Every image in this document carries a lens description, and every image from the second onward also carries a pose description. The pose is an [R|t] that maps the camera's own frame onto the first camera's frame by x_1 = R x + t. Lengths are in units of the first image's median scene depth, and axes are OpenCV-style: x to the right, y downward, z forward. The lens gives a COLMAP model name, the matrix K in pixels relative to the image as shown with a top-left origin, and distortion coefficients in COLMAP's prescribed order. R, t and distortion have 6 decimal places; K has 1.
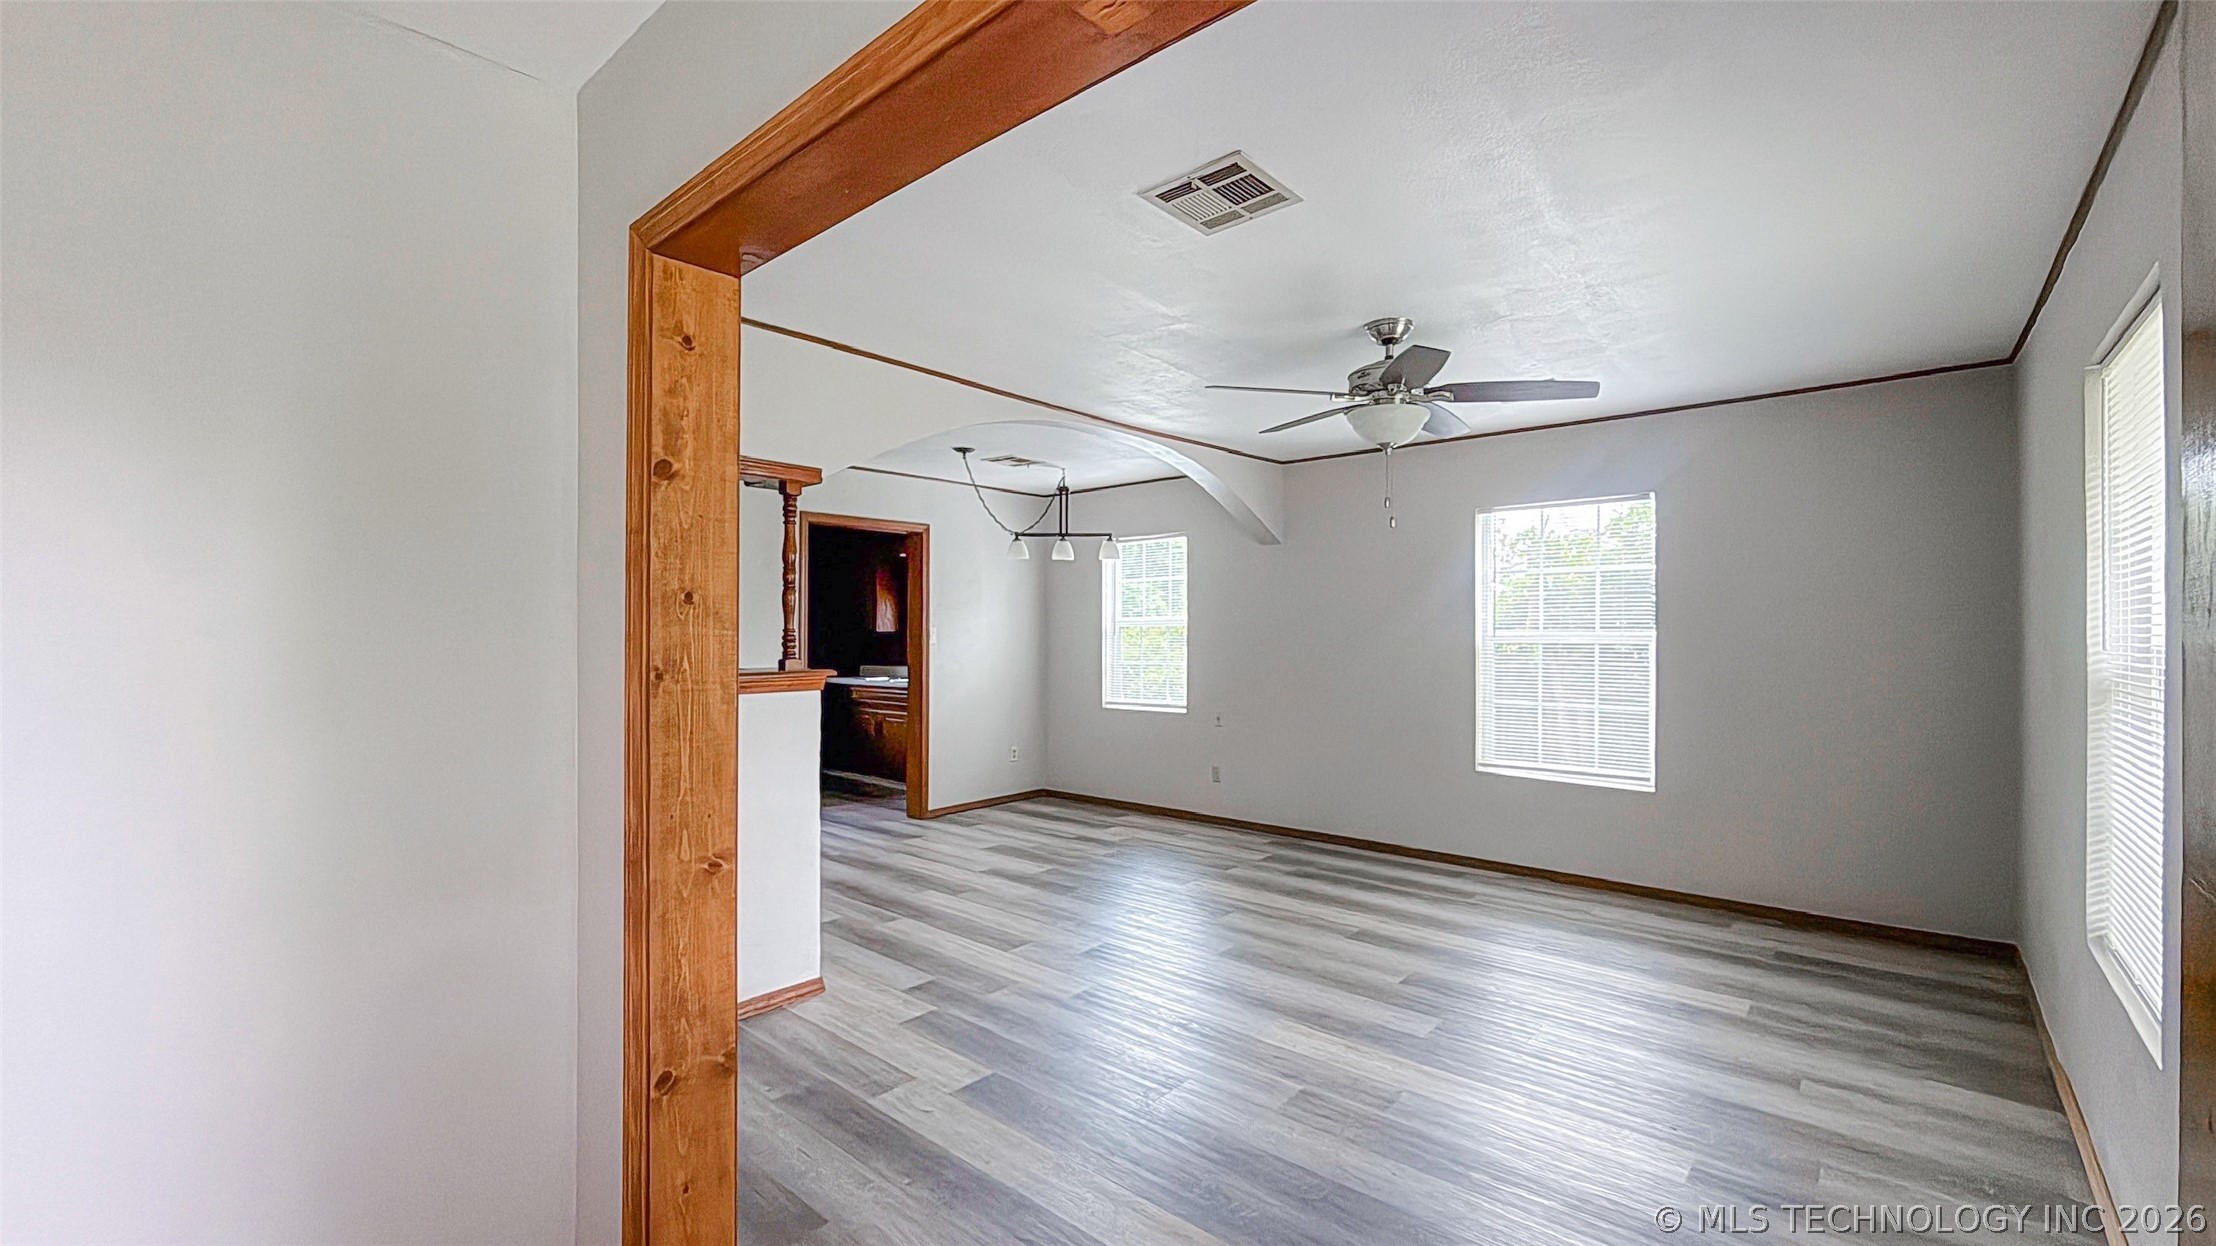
lens RADIAL K [[884.7, 0, 1120.1], [0, 884.7, 627.3], [0, 0, 1]] dist [-0.002361, -0.000212]
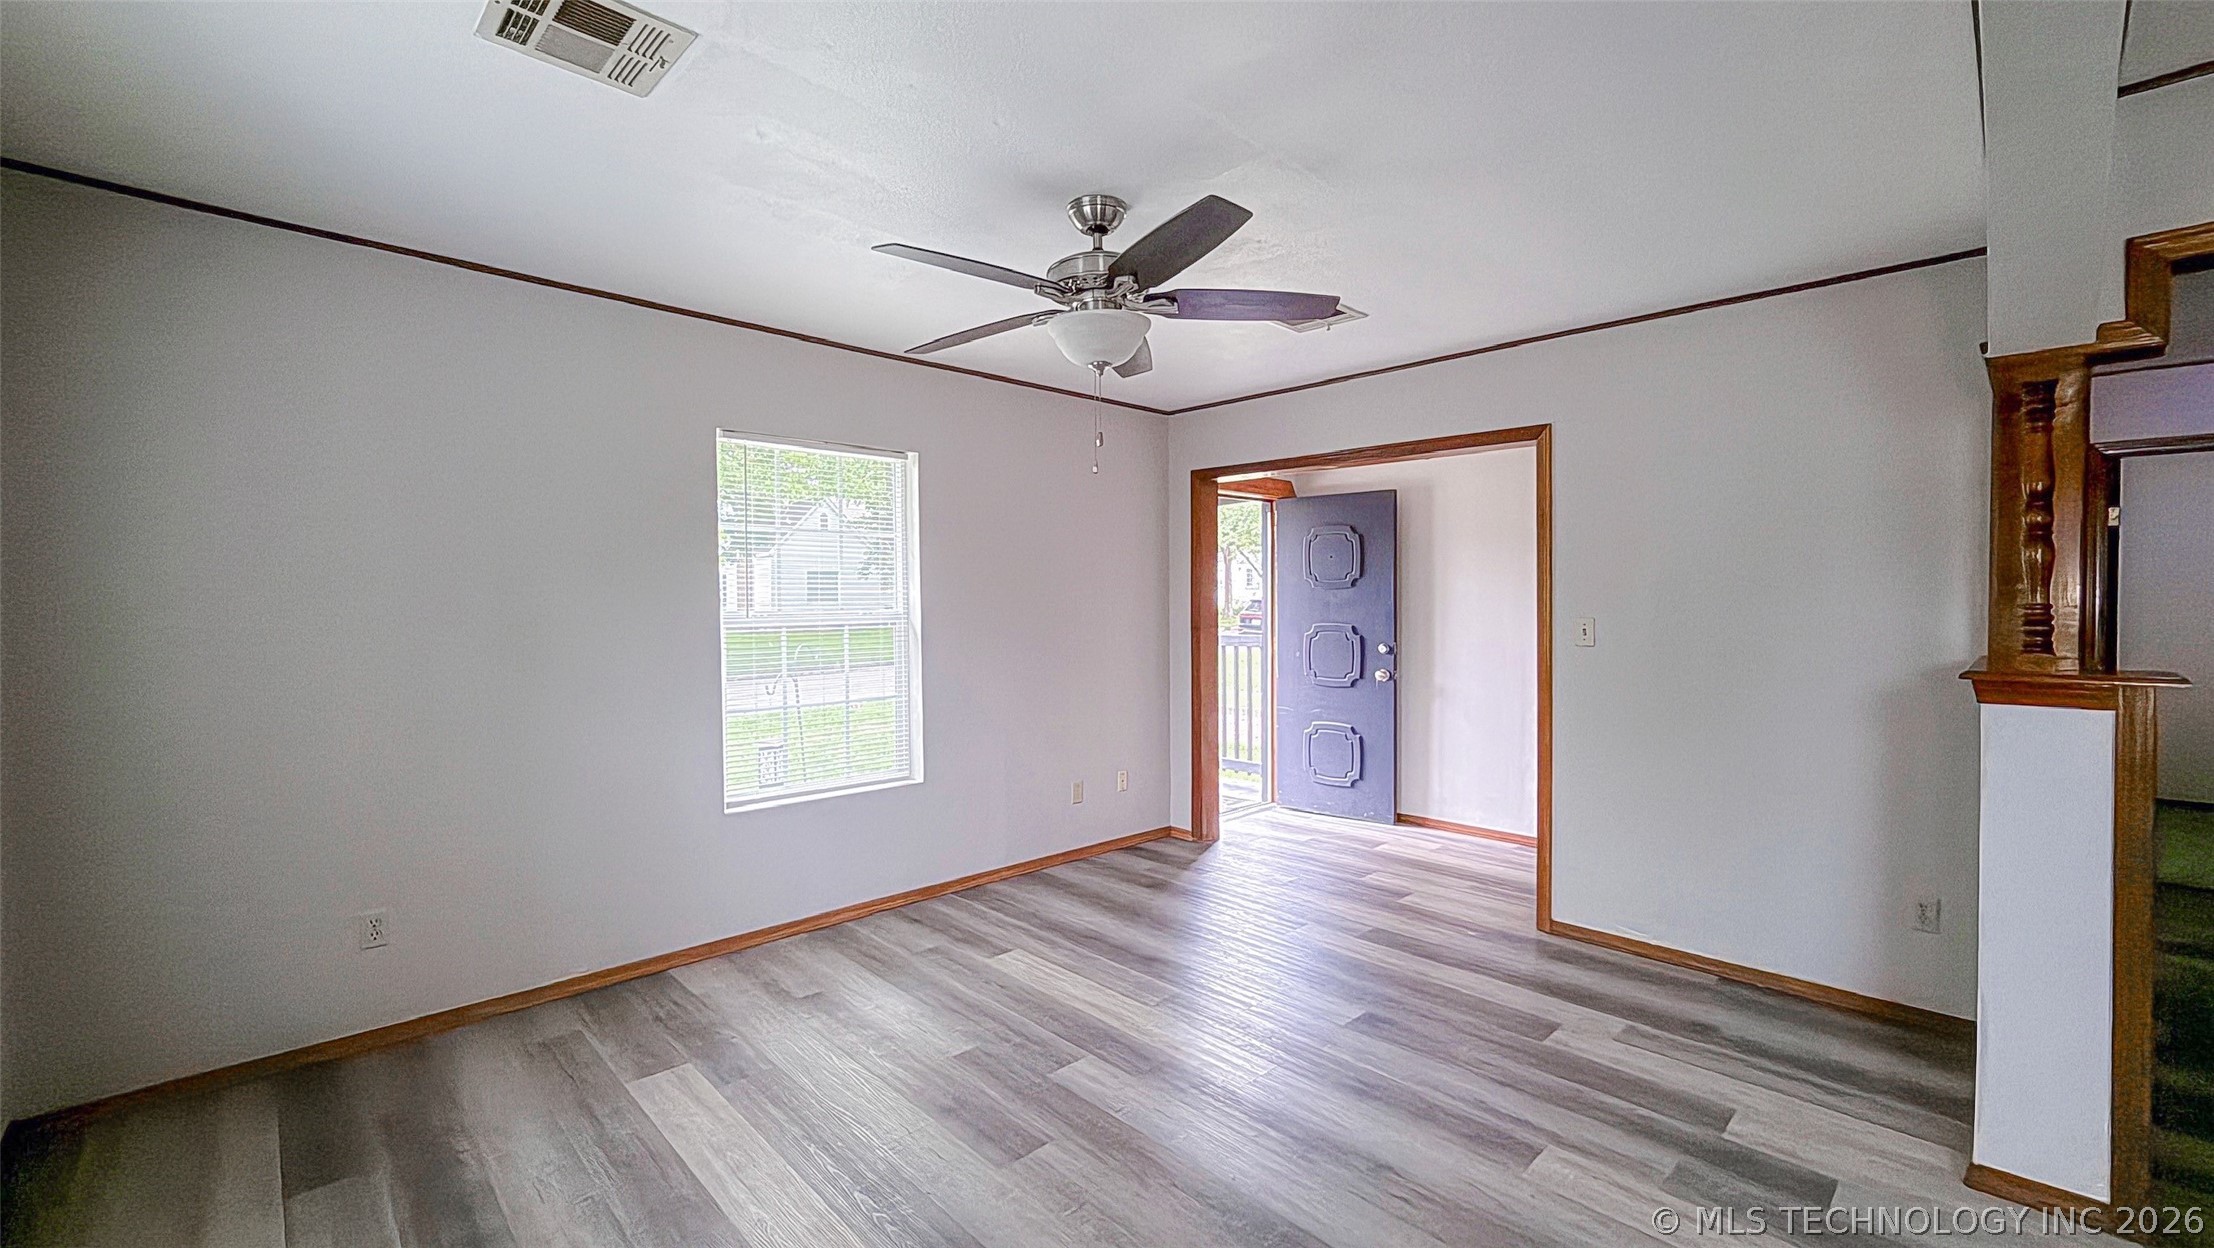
lens RADIAL K [[922.7, 0, 1107.0], [0, 922.7, 618.9], [0, 0, 1]] dist [-0.008371, 0.000209]
pose [[-0.996387, -0.000838, 0.084926, 0.169616], [0.000323, 0.999907, 0.013662, 0.002055], [-0.084930, 0.013640, -0.996294, 1.339405]]
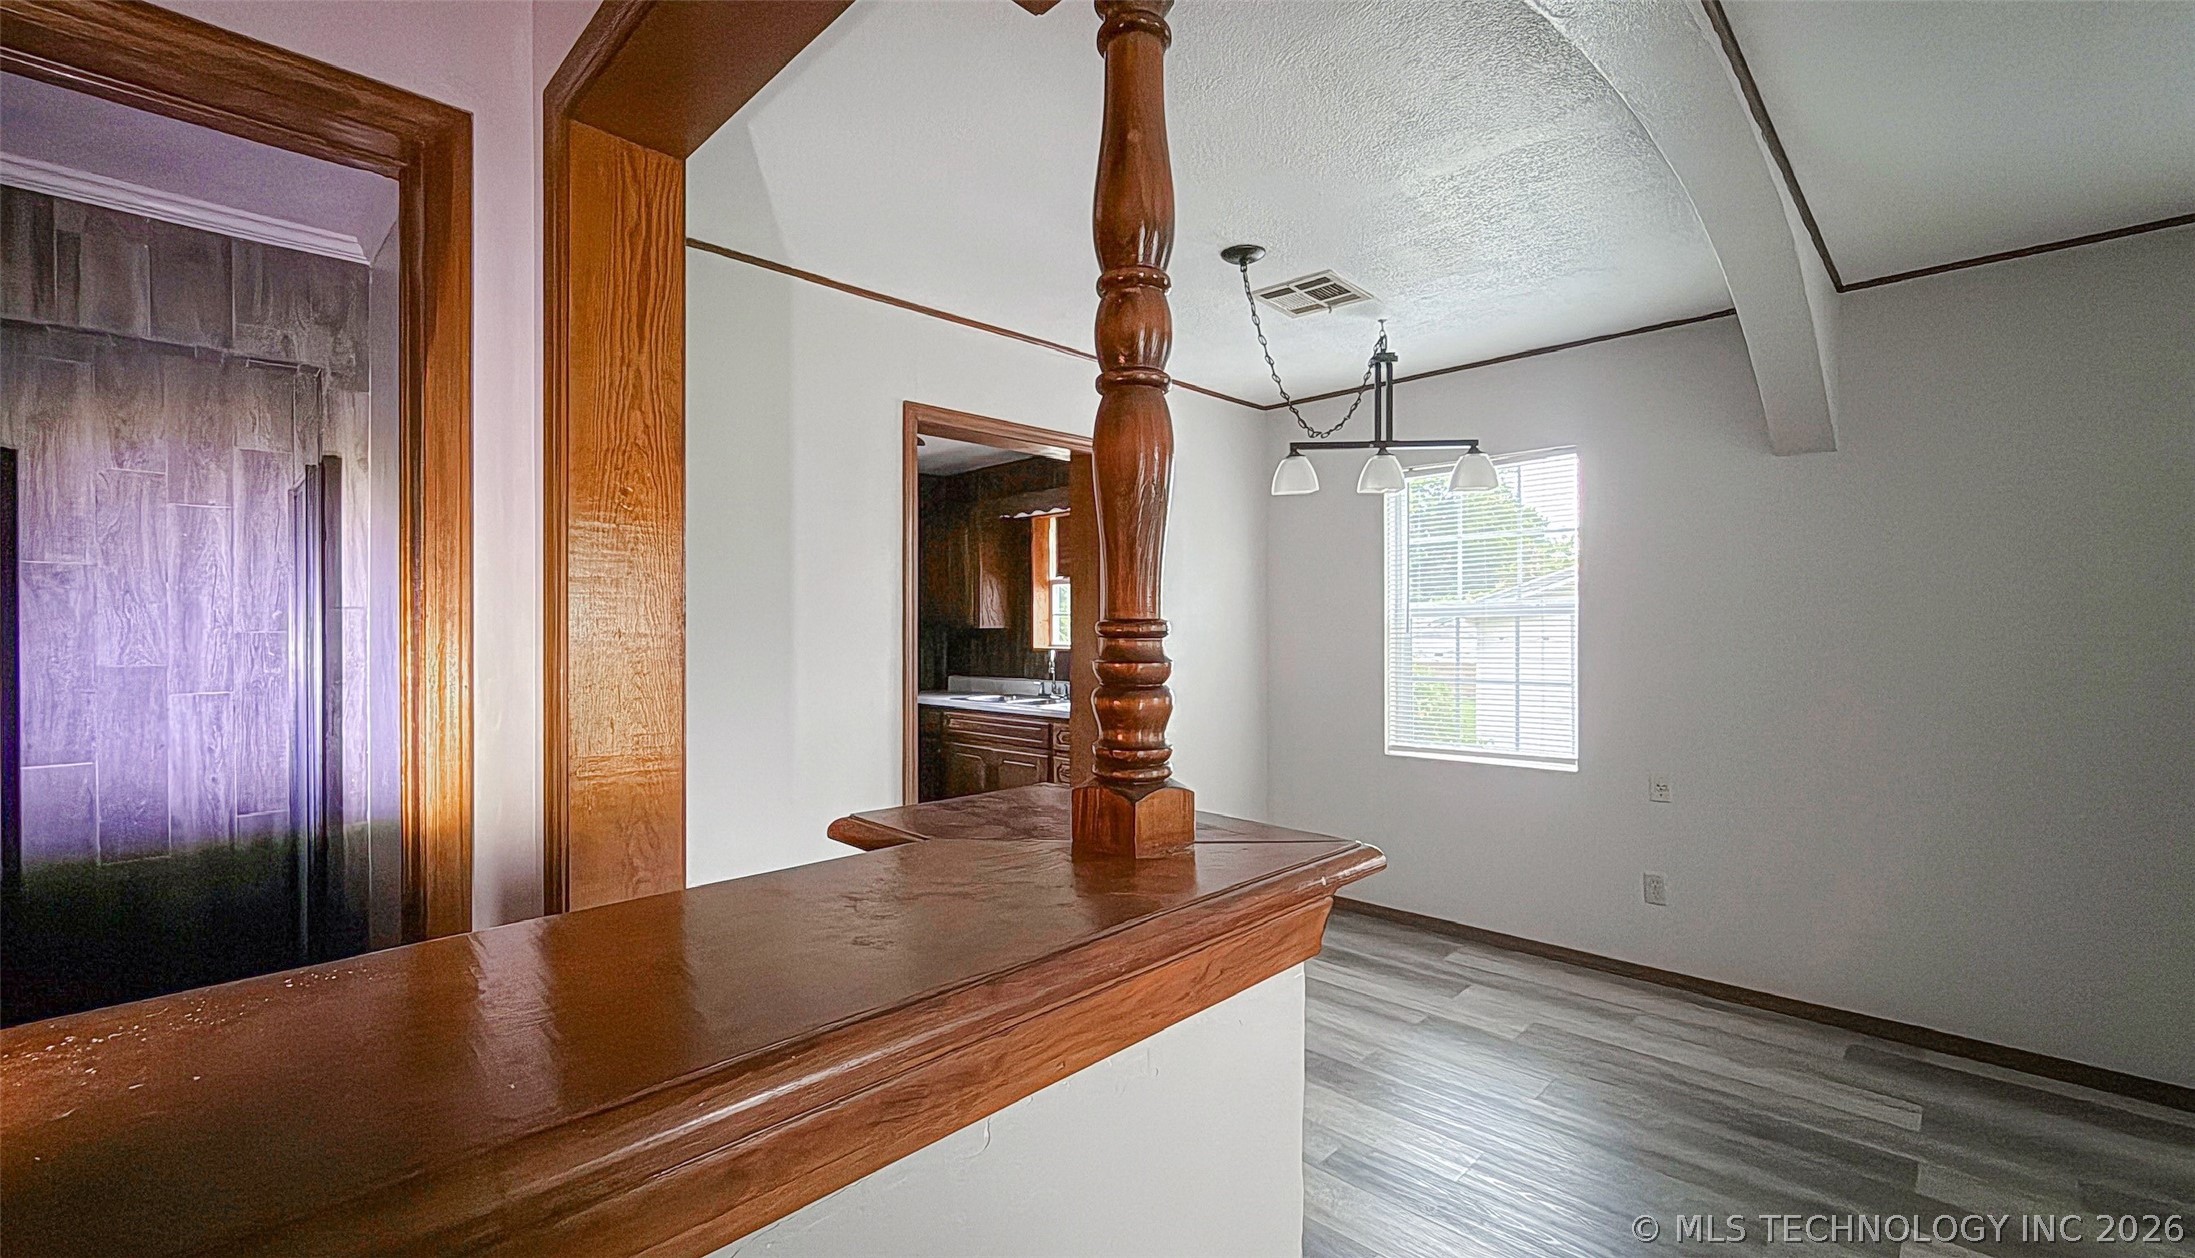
lens RADIAL K [[930.1, 0, 1085.9], [0, 930.1, 629.8], [0, 0, 1]] dist [0.011771, 0.000029]
pose [[0.997027, -0.005650, -0.076848, -0.288360], [0.006287, 0.999948, 0.008053, 0.001995], [0.076799, -0.008512, 0.997010, 0.615123]]
